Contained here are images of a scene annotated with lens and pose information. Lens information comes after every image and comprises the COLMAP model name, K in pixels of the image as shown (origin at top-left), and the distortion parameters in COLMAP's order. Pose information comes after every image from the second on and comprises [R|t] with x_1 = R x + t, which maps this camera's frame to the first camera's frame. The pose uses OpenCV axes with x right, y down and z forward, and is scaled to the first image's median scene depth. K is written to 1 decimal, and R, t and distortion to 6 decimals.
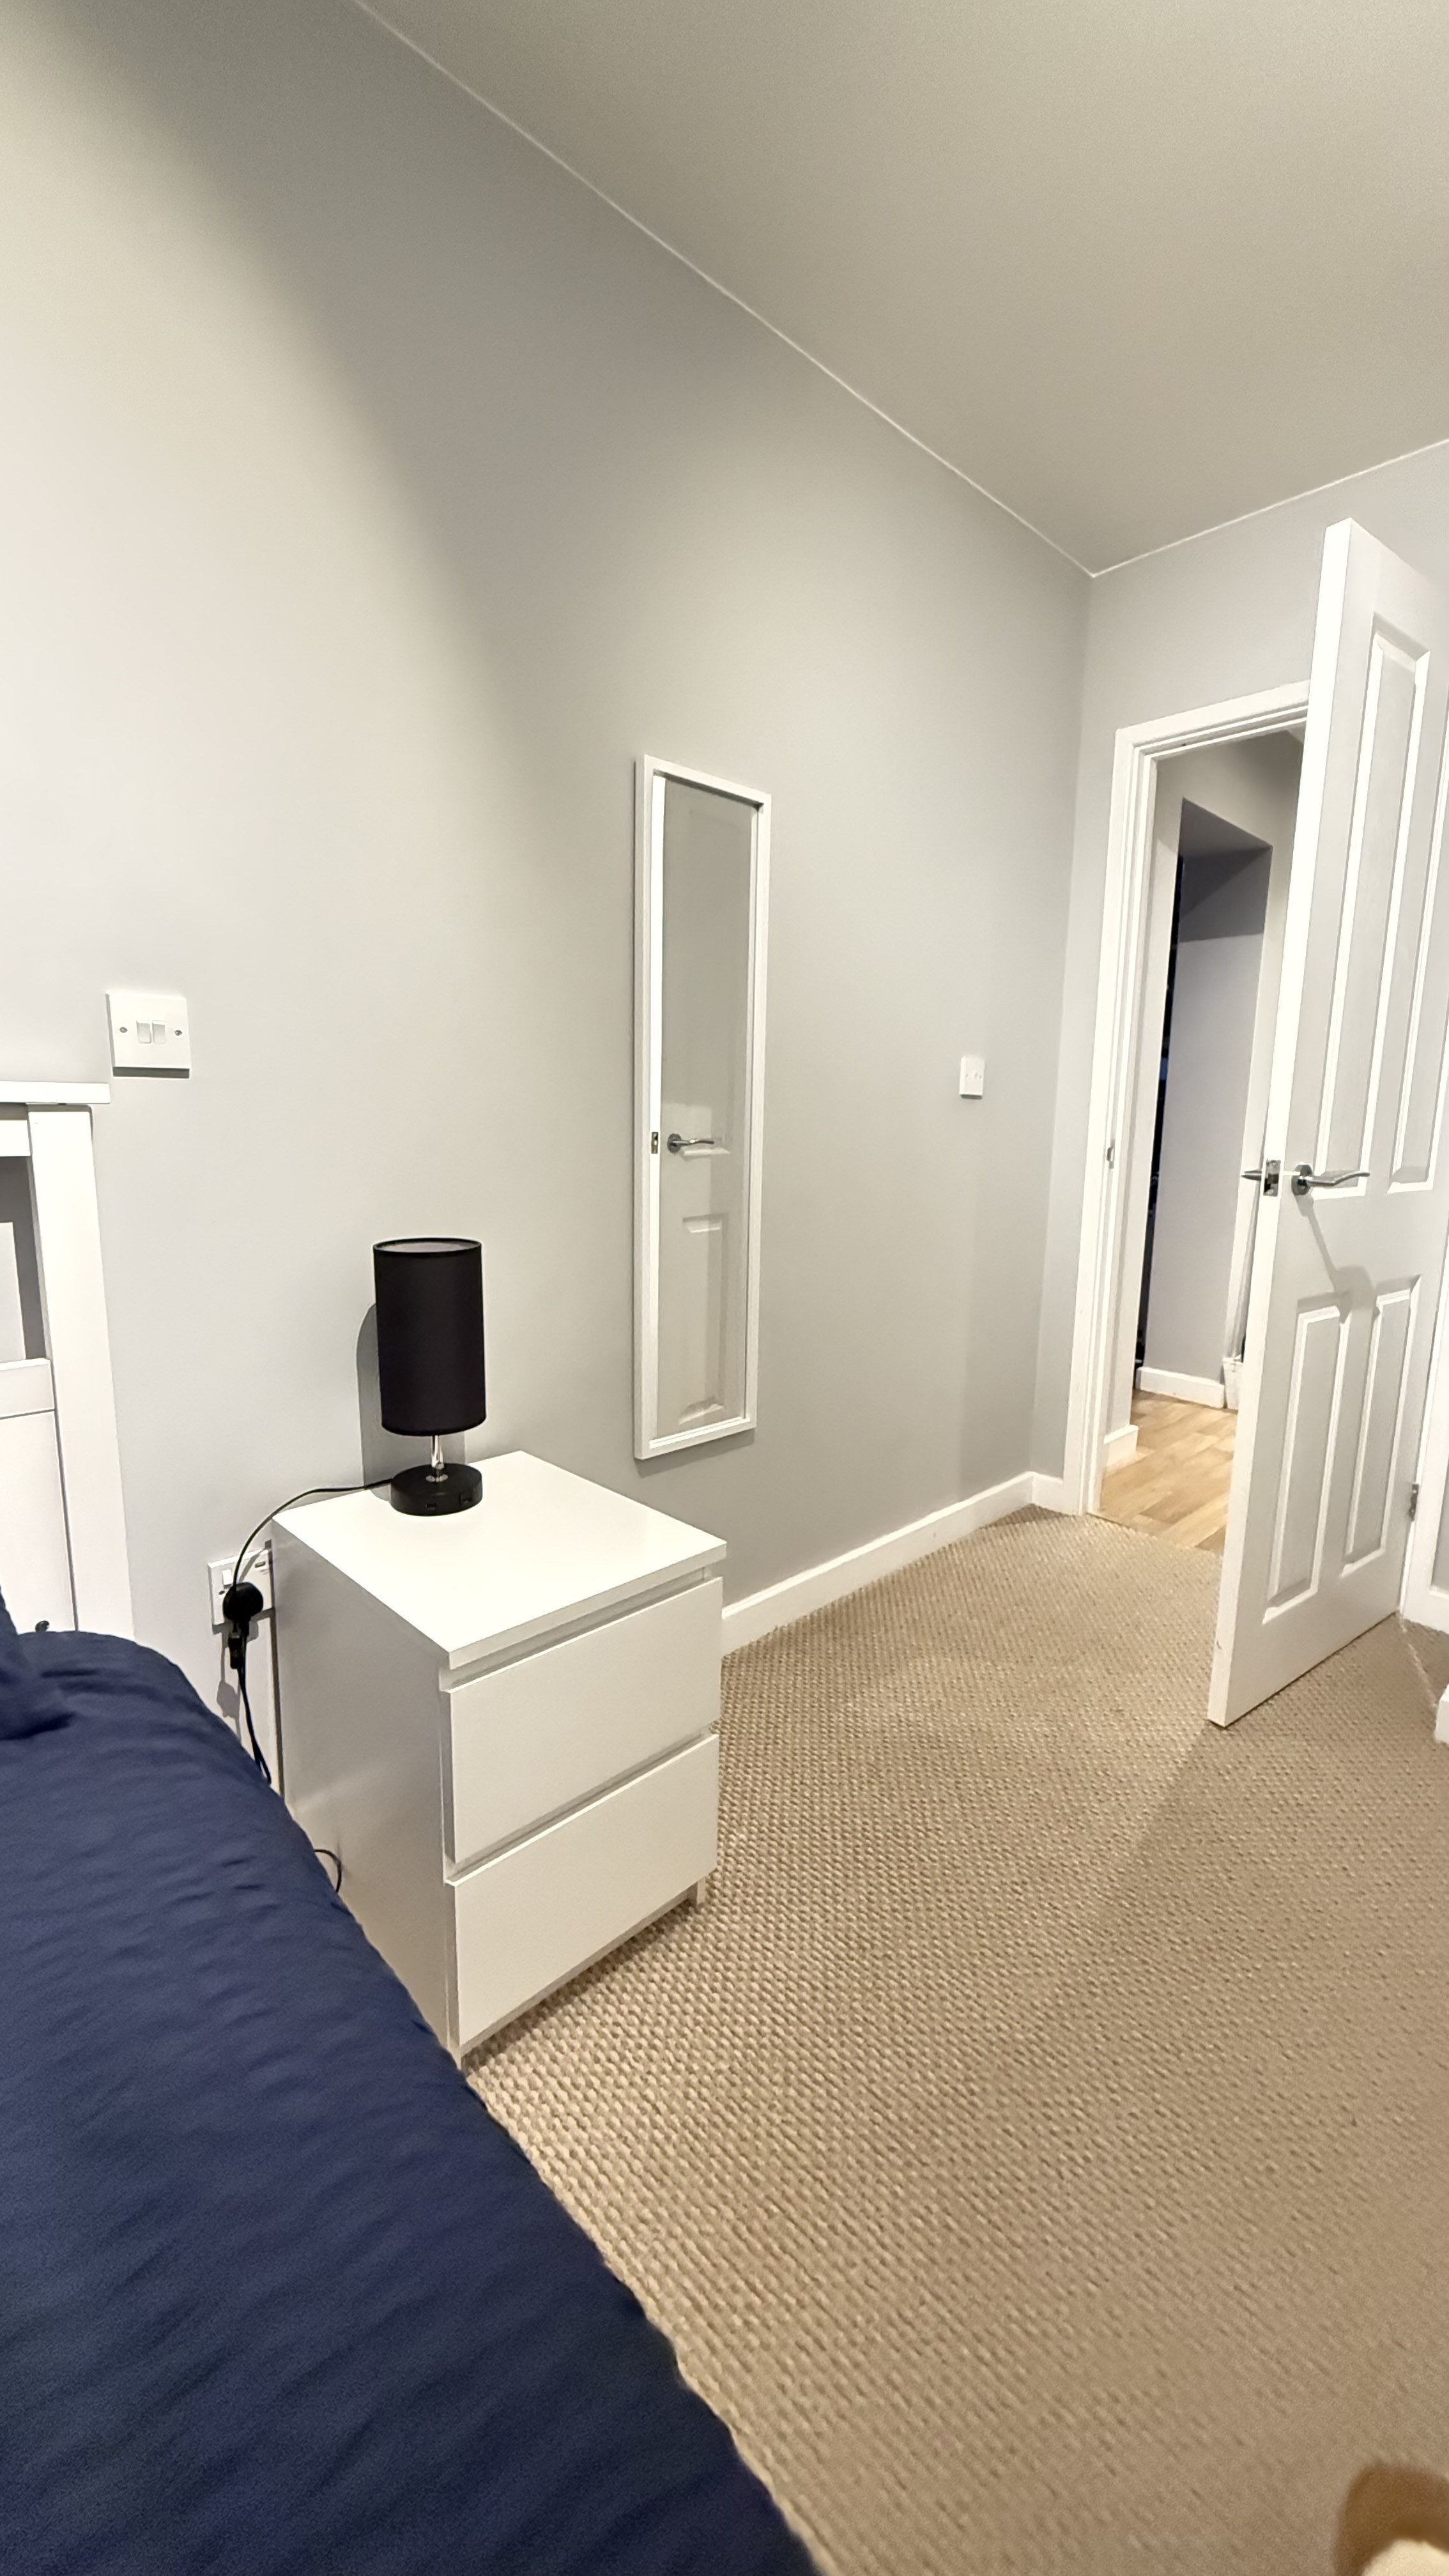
lens RADIAL K [[1027.7, 0, 723.6], [0, 1027.7, 1279.6], [0, 0, 1]] dist [-0.000112, 0.000710]
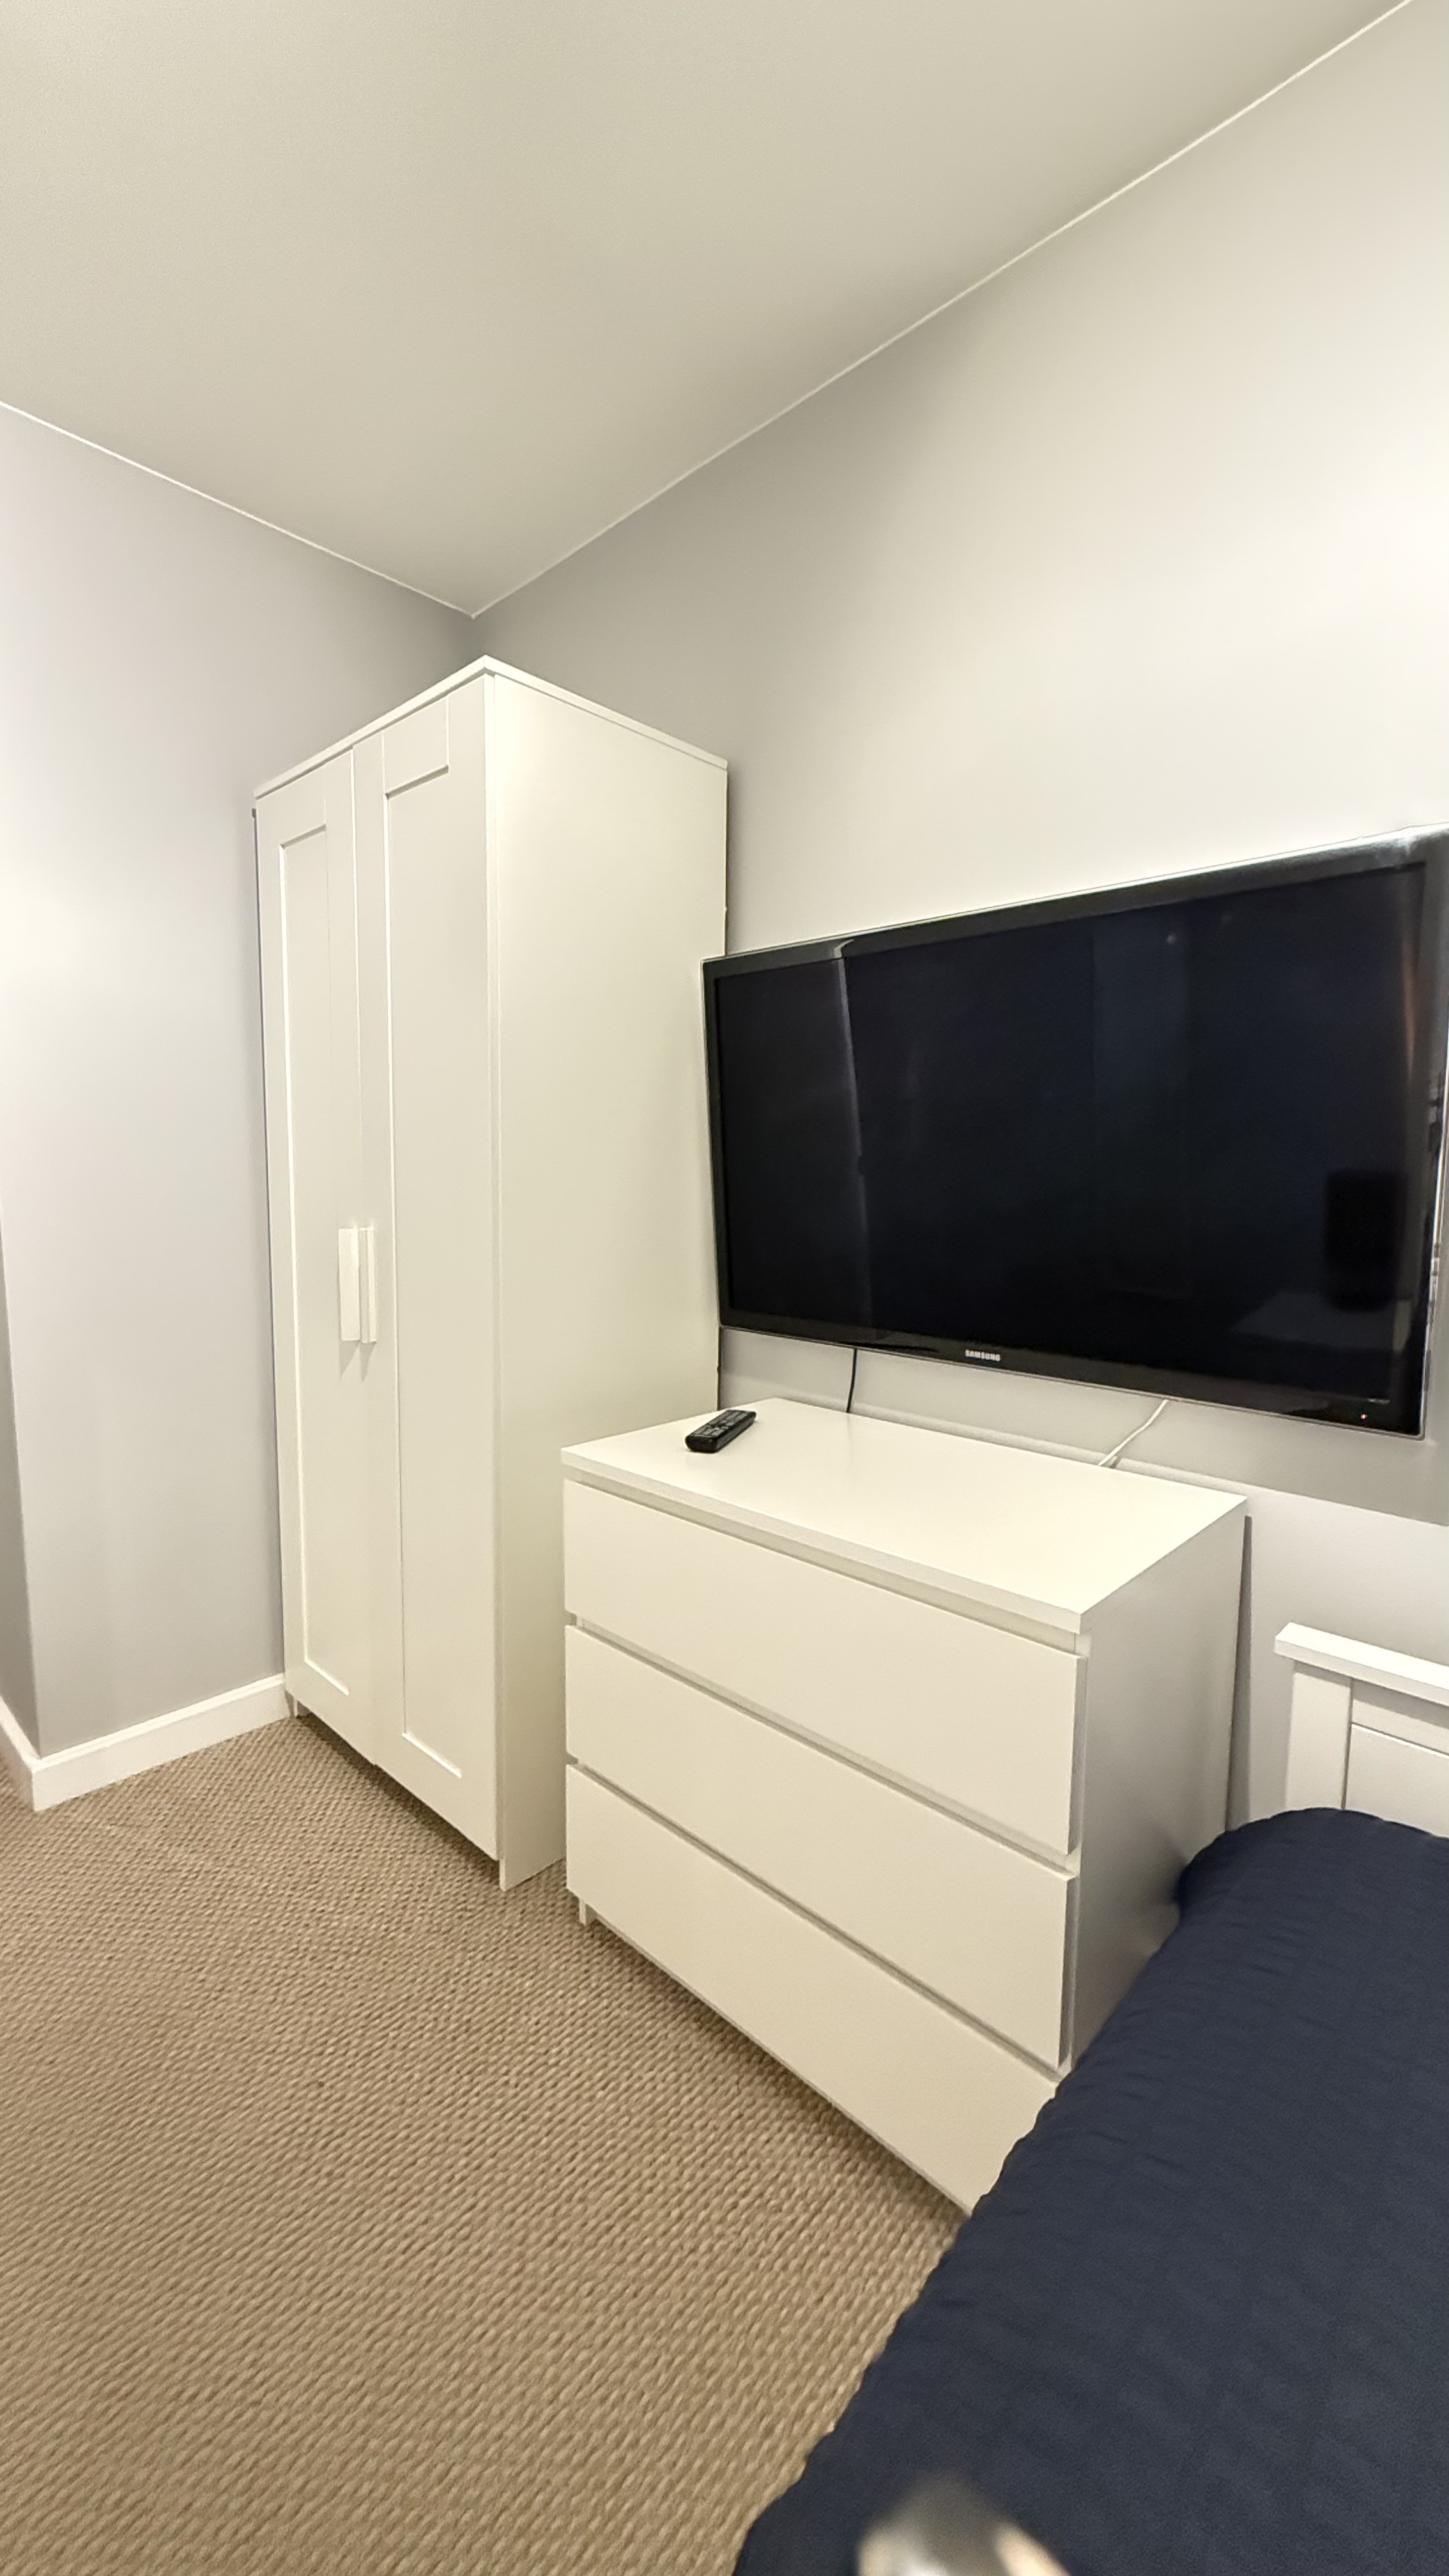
lens RADIAL K [[1027.7, 0, 723.6], [0, 1027.7, 1279.6], [0, 0, 1]] dist [-0.000112, 0.000710]
pose [[-0.038640, -0.108775, 0.993315, -0.469653], [0.165867, 0.979569, 0.113722, -0.121680], [-0.985391, 0.169152, -0.019808, 0.448845]]
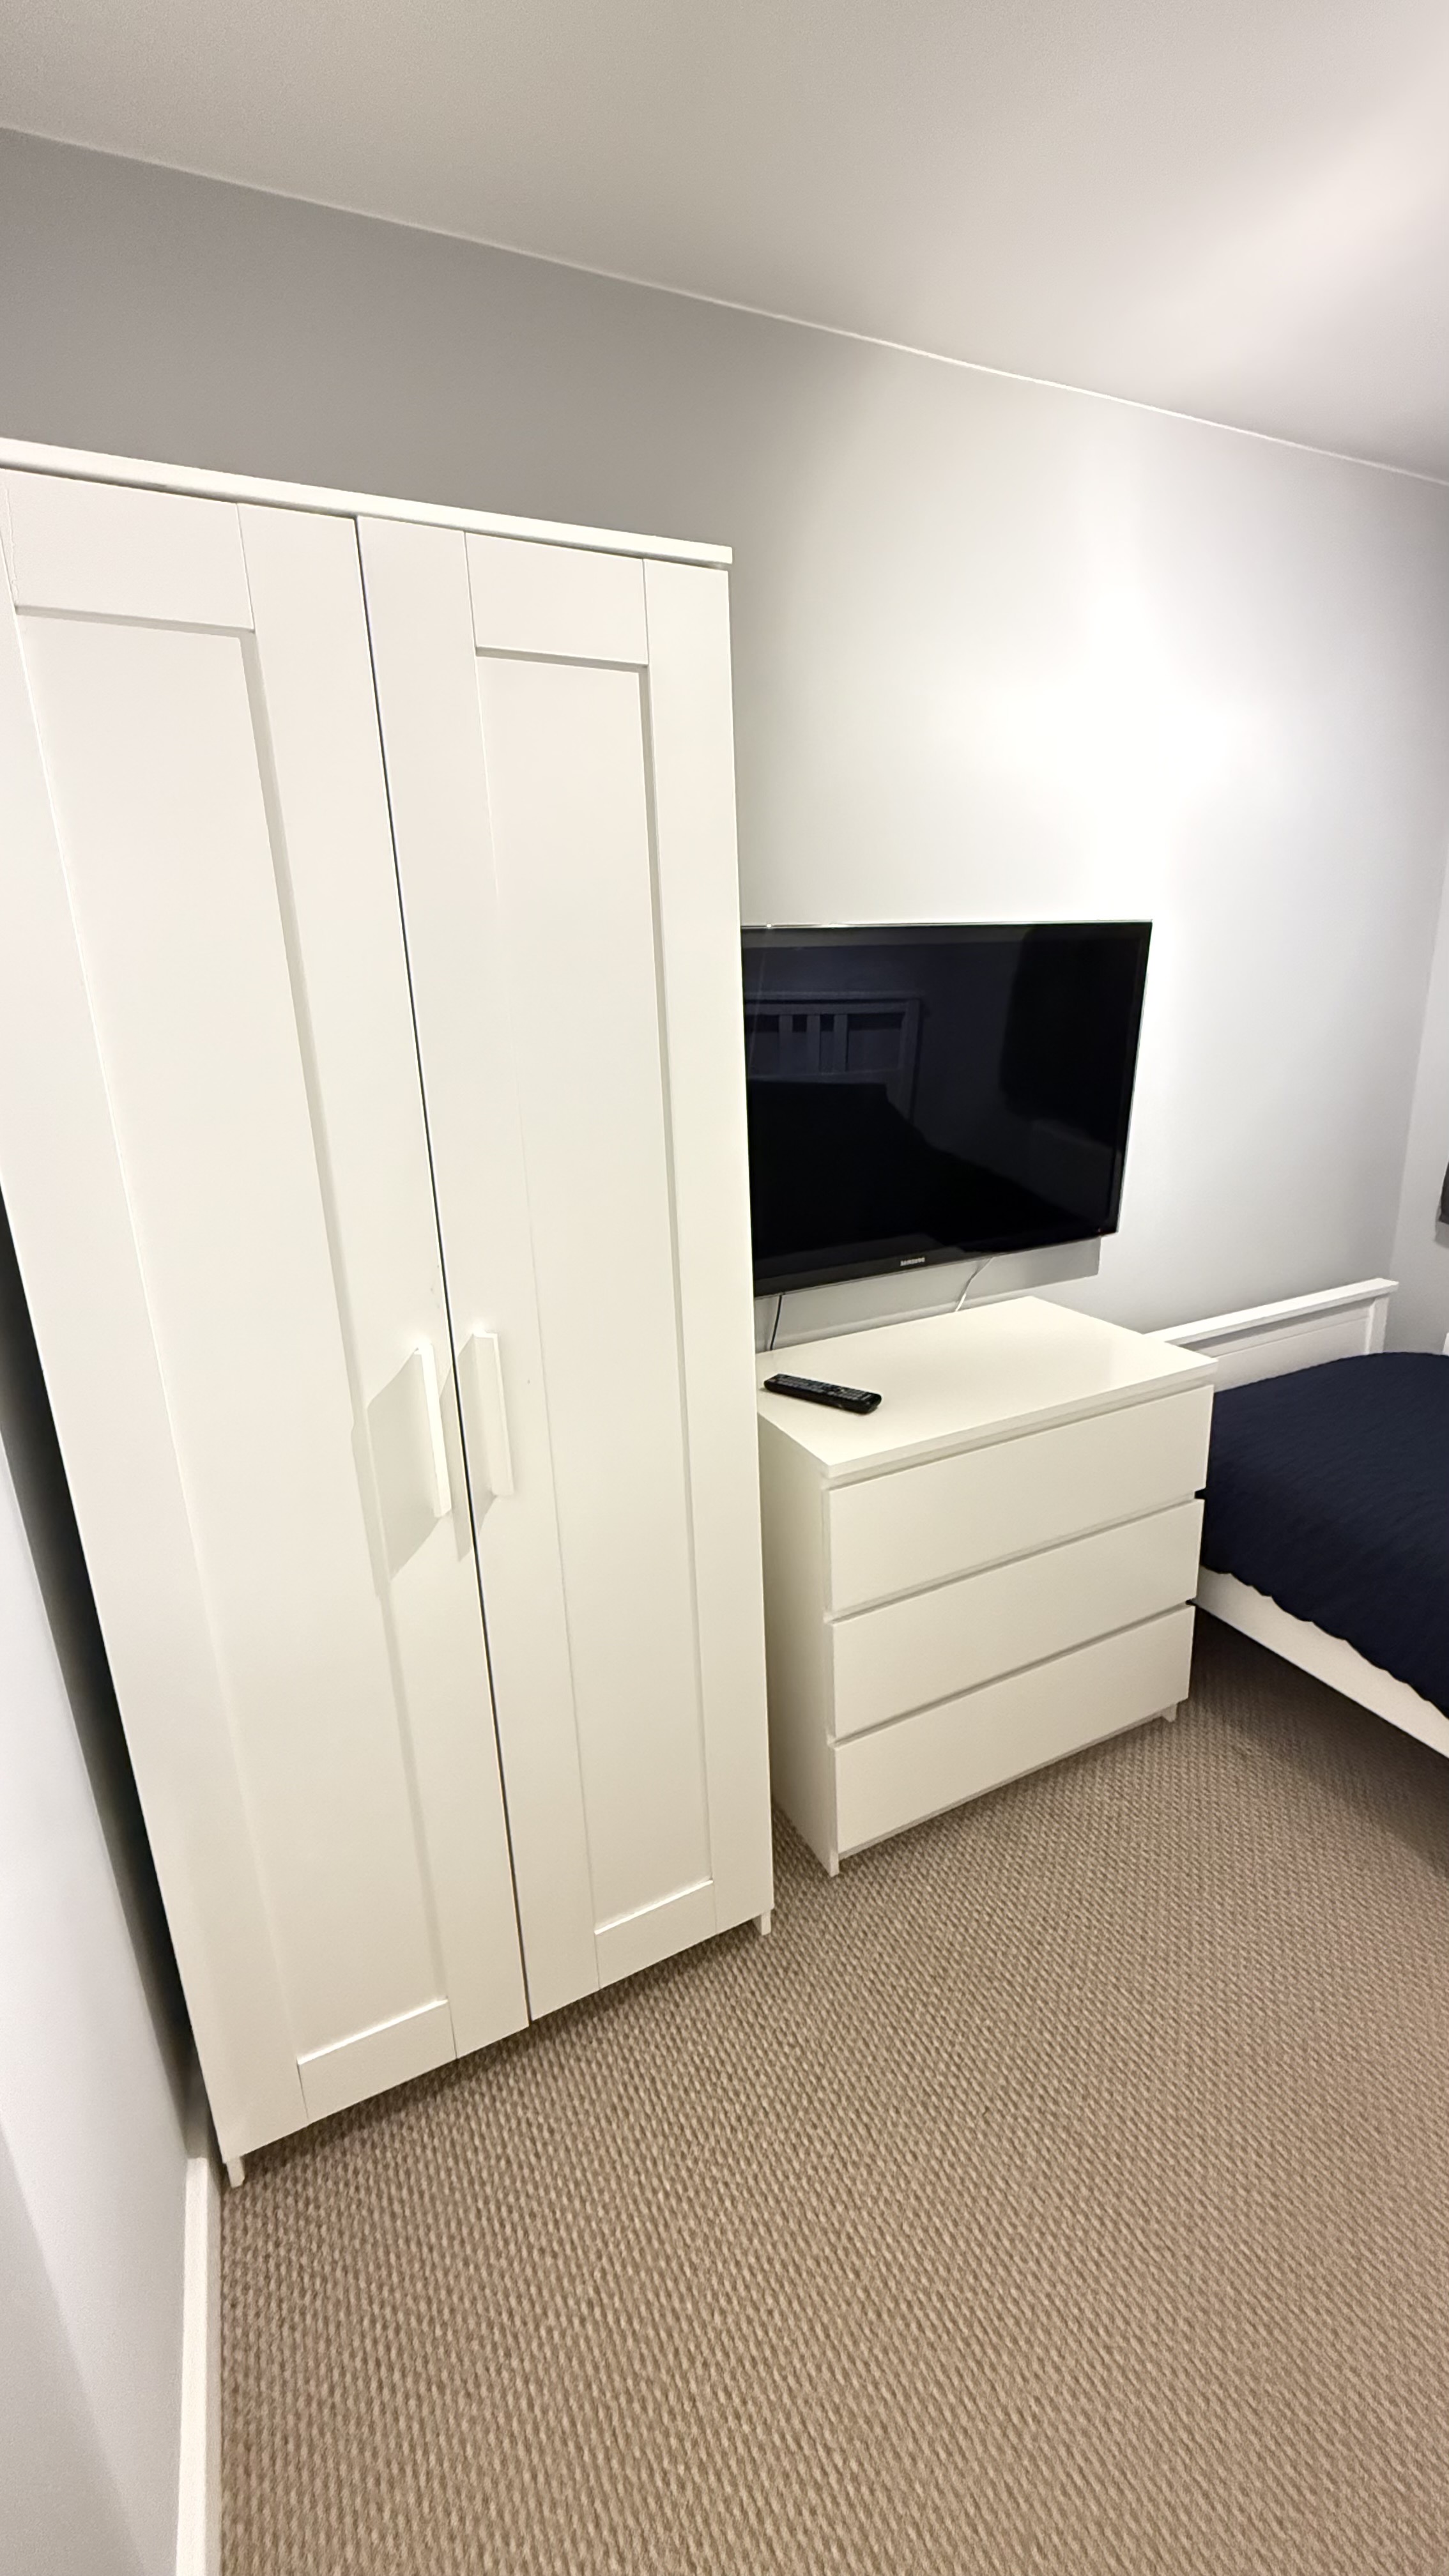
lens RADIAL K [[1027.7, 0, 723.6], [0, 1027.7, 1279.6], [0, 0, 1]] dist [-0.000112, 0.000710]
pose [[-0.946879, -0.047139, 0.318116, 0.597435], [0.099325, 0.897968, 0.428705, -0.594984], [-0.305867, 0.437529, -0.845585, 1.754821]]
